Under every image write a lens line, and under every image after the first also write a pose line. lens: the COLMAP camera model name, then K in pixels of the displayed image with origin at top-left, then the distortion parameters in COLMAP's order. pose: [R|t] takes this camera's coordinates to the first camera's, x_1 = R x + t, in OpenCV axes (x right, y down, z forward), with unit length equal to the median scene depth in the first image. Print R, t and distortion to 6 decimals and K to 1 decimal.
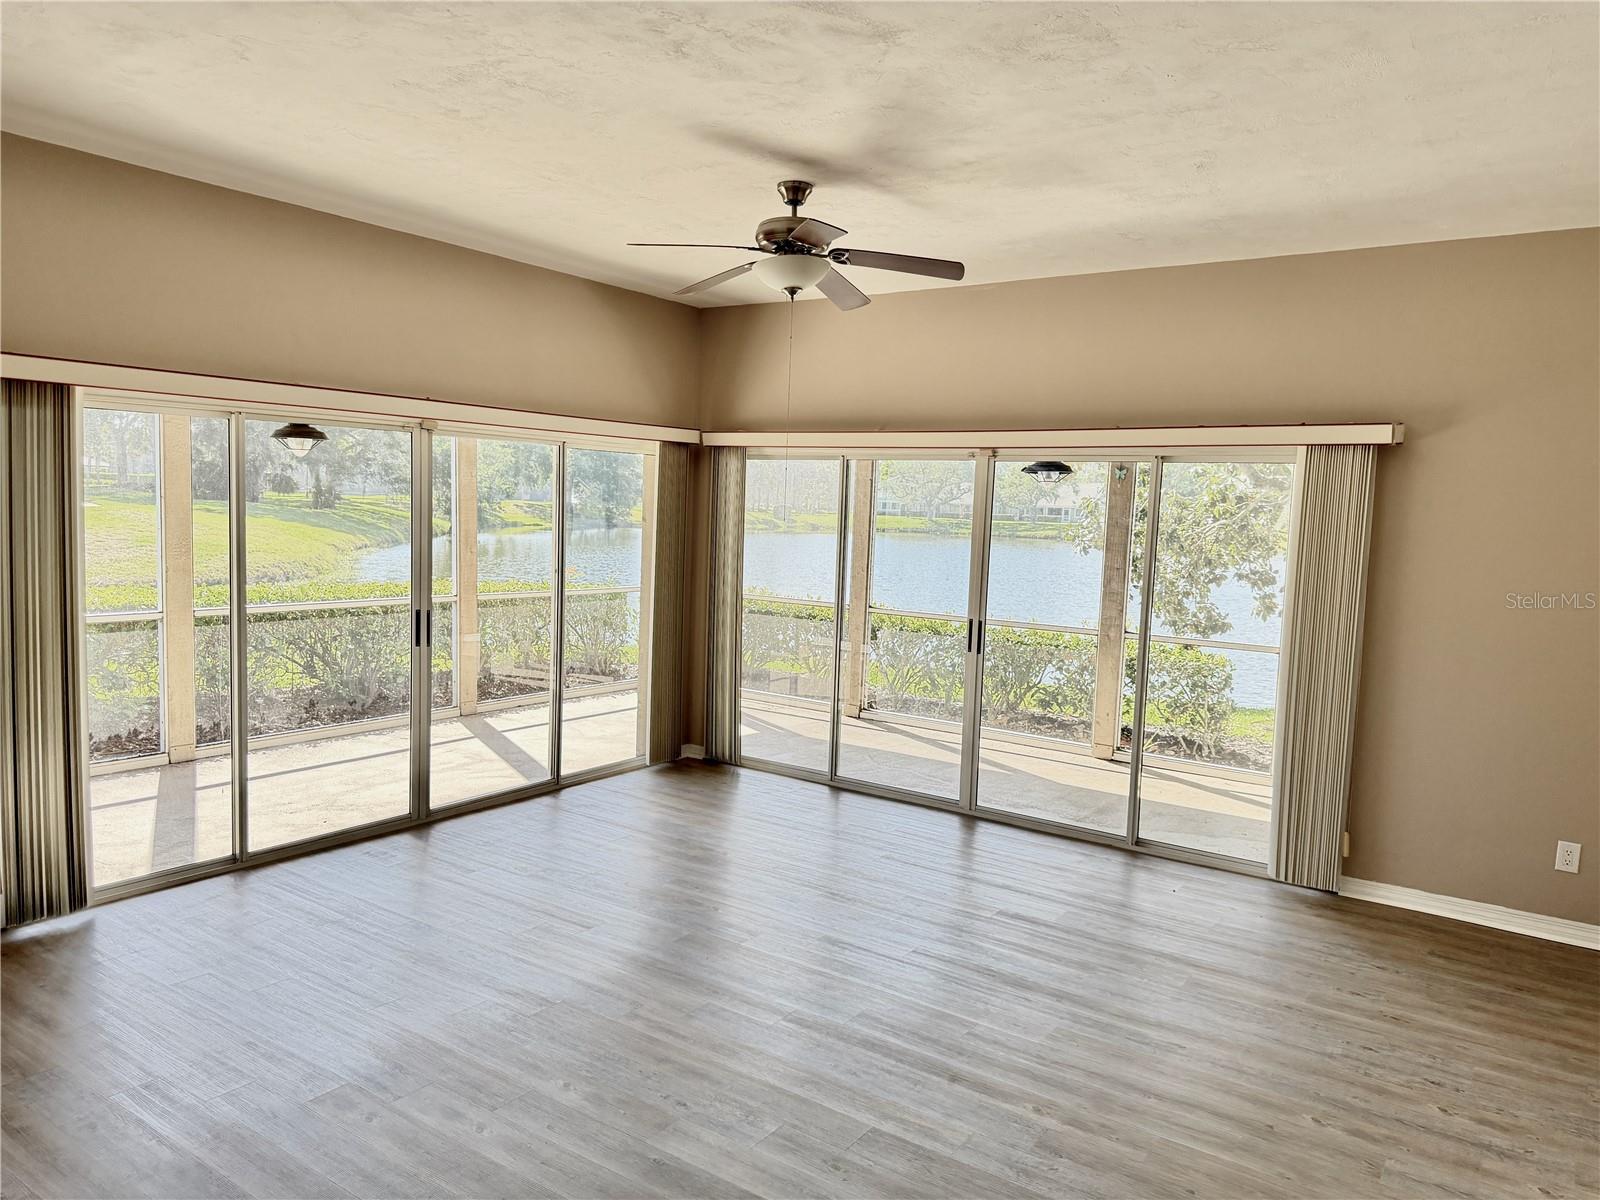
lens RADIAL K [[1132.2, 0, 803.6], [0, 1132.2, 610.5], [0, 0, 1]] dist [0.079971, -0.095269]
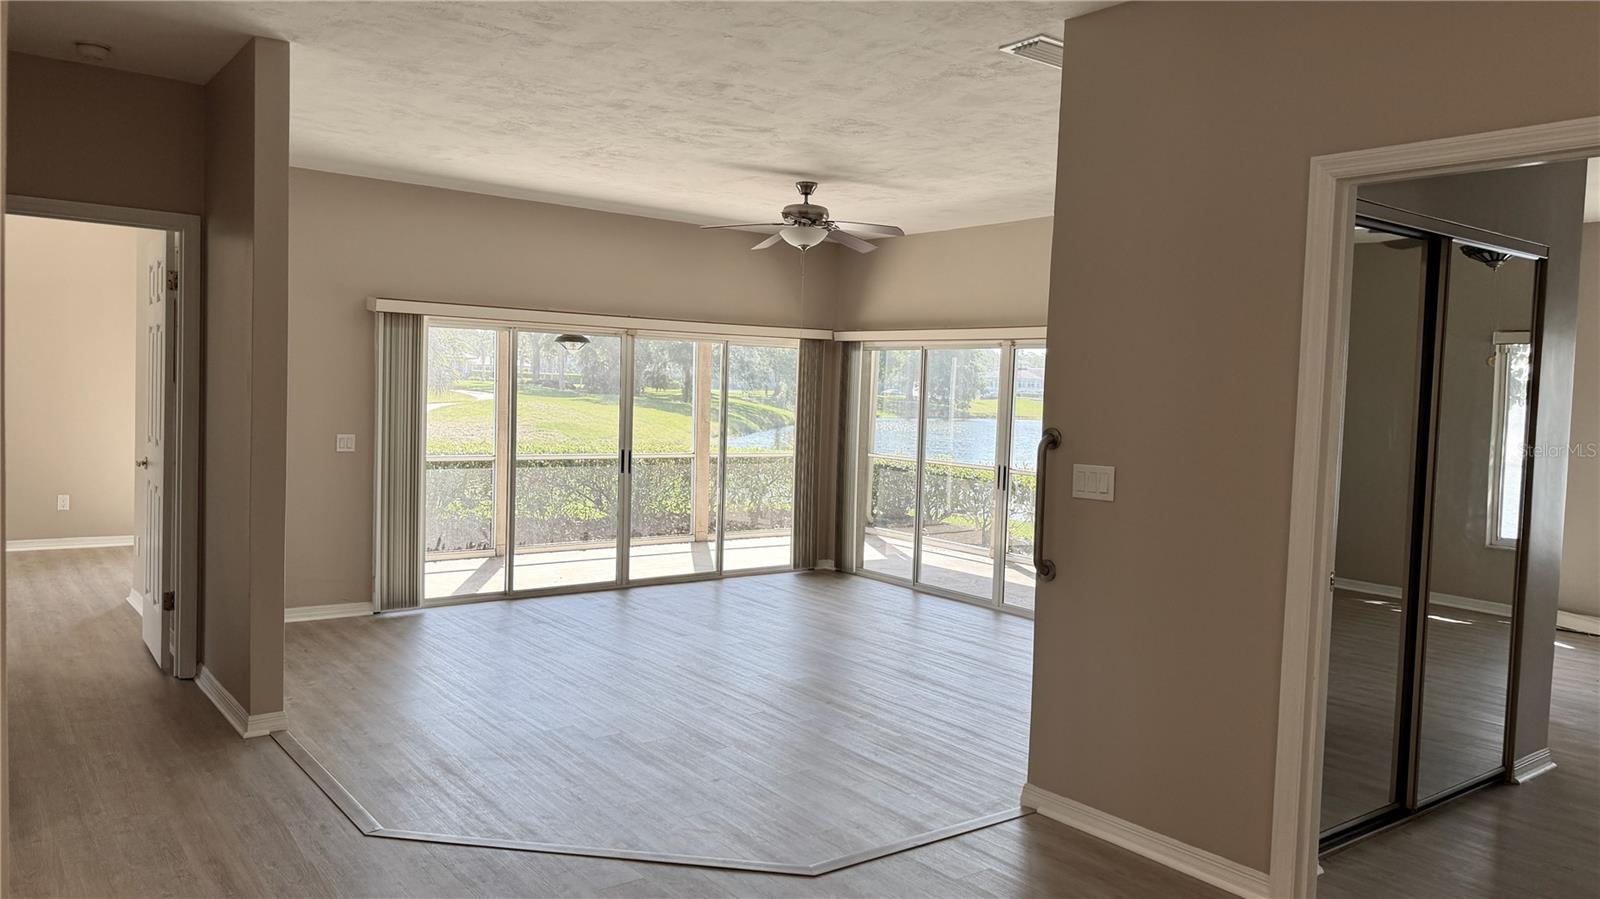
lens RADIAL K [[1129.0, 0, 800.0], [0, 1129.0, 449.5], [0, 0, 1]] dist [0.124847, 0.000149]
pose [[0.951558, 0.011799, -0.307244, 0.323453], [-0.026351, 0.998716, -0.043260, 0.052652], [0.306339, 0.049261, 0.950647, -0.353017]]
